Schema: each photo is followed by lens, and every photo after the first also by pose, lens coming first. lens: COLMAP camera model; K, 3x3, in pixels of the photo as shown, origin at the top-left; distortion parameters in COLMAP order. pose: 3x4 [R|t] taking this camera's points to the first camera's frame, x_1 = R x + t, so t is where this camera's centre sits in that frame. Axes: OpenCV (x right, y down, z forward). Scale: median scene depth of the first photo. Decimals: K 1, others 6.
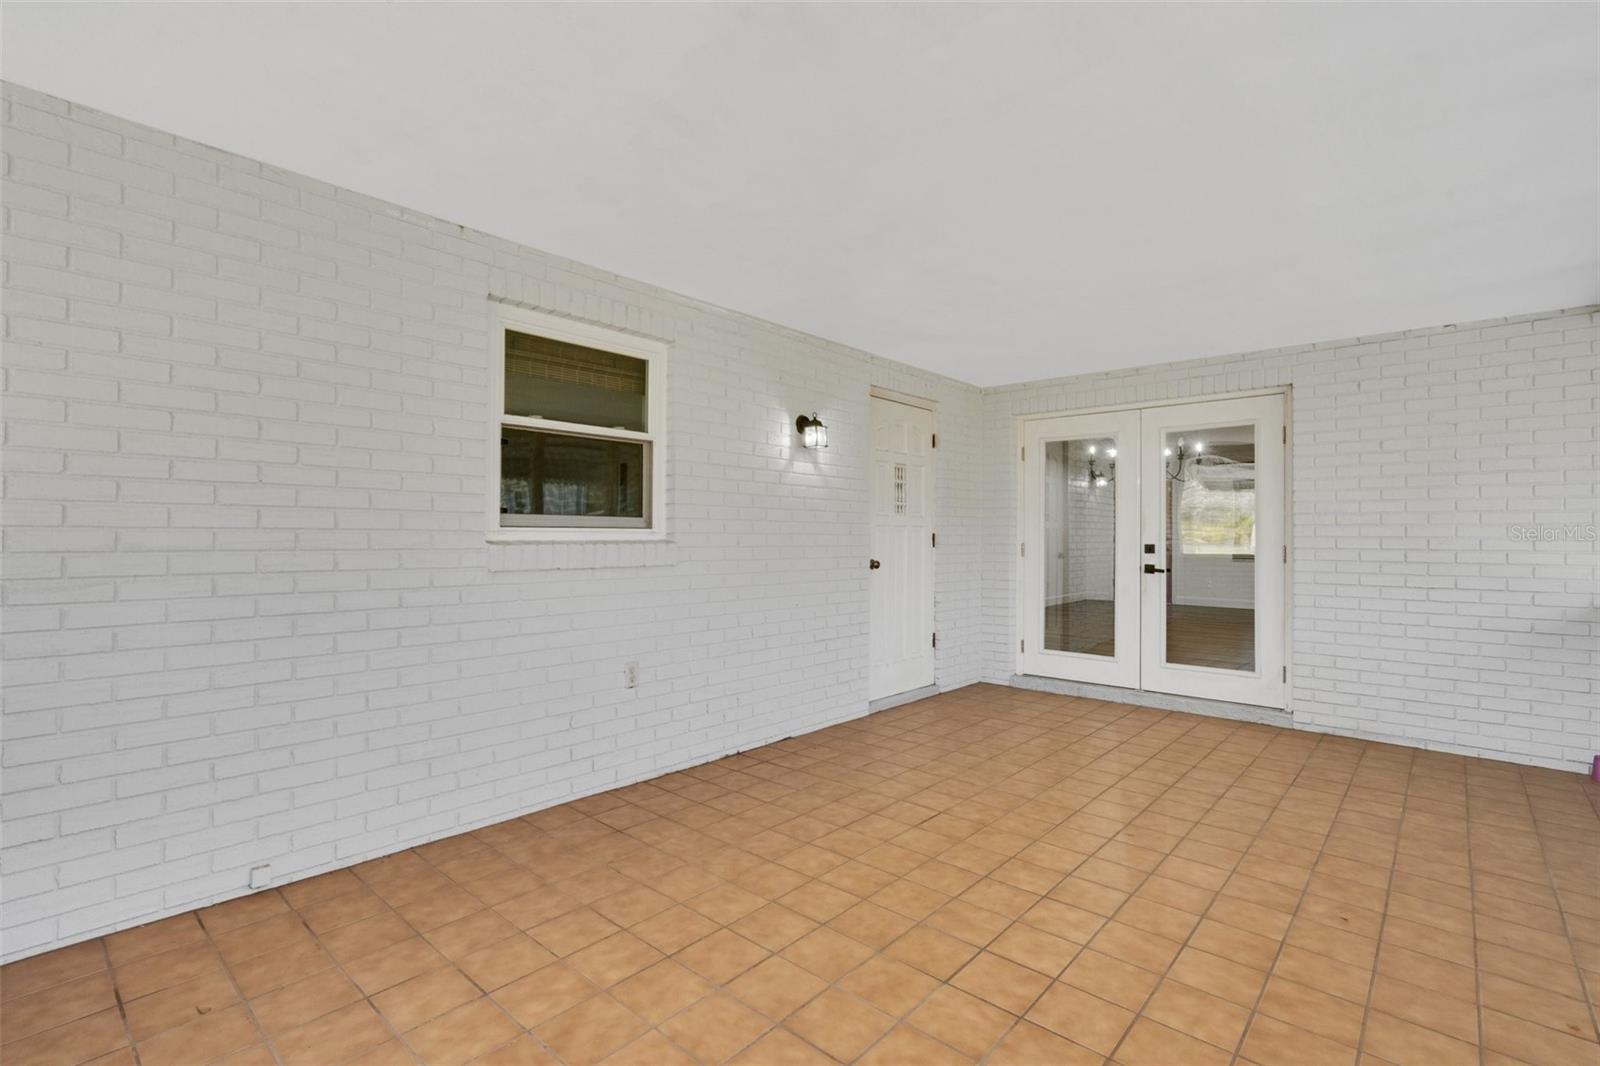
lens RADIAL K [[738.5, 0, 795.8], [0, 738.5, 534.4], [0, 0, 1]] dist [-0.006740, 0.003423]
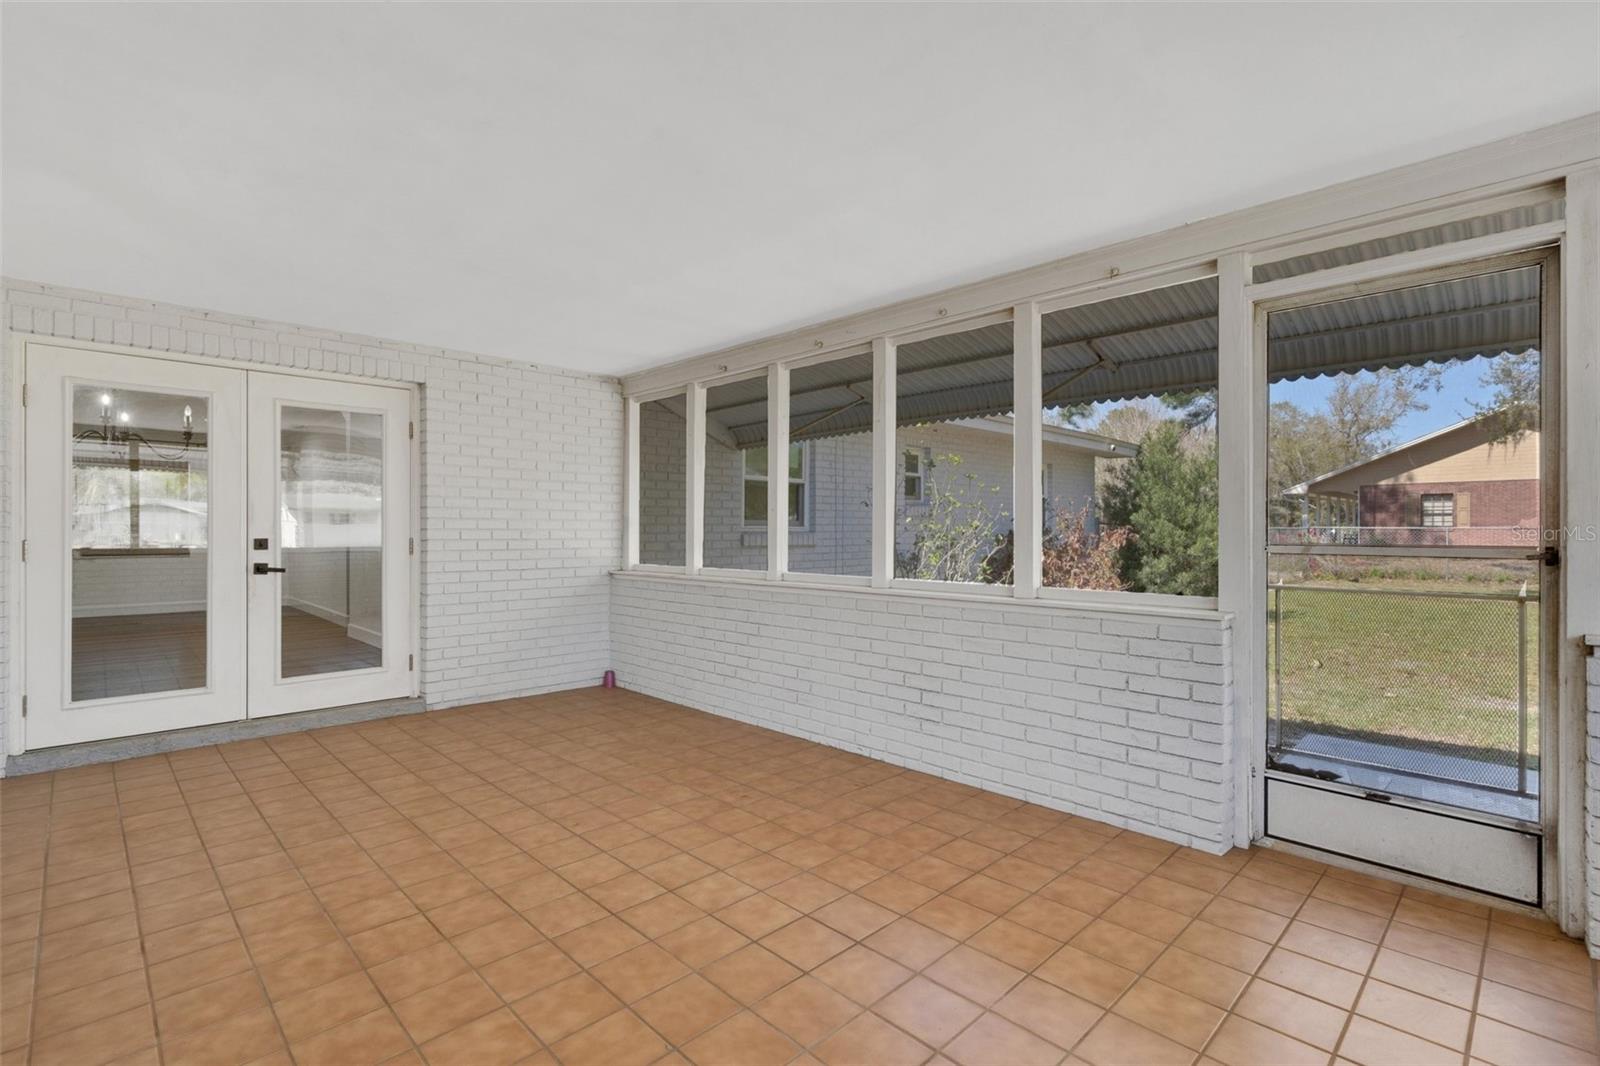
lens RADIAL K [[738.5, 0, 796.2], [0, 738.5, 530.5], [0, 0, 1]] dist [-0.006740, 0.003423]
pose [[0.065443, -0.004549, 0.997846, -0.457975], [-0.004051, 0.999980, 0.004824, -0.003056], [-0.997848, -0.004358, 0.065423, 0.539836]]
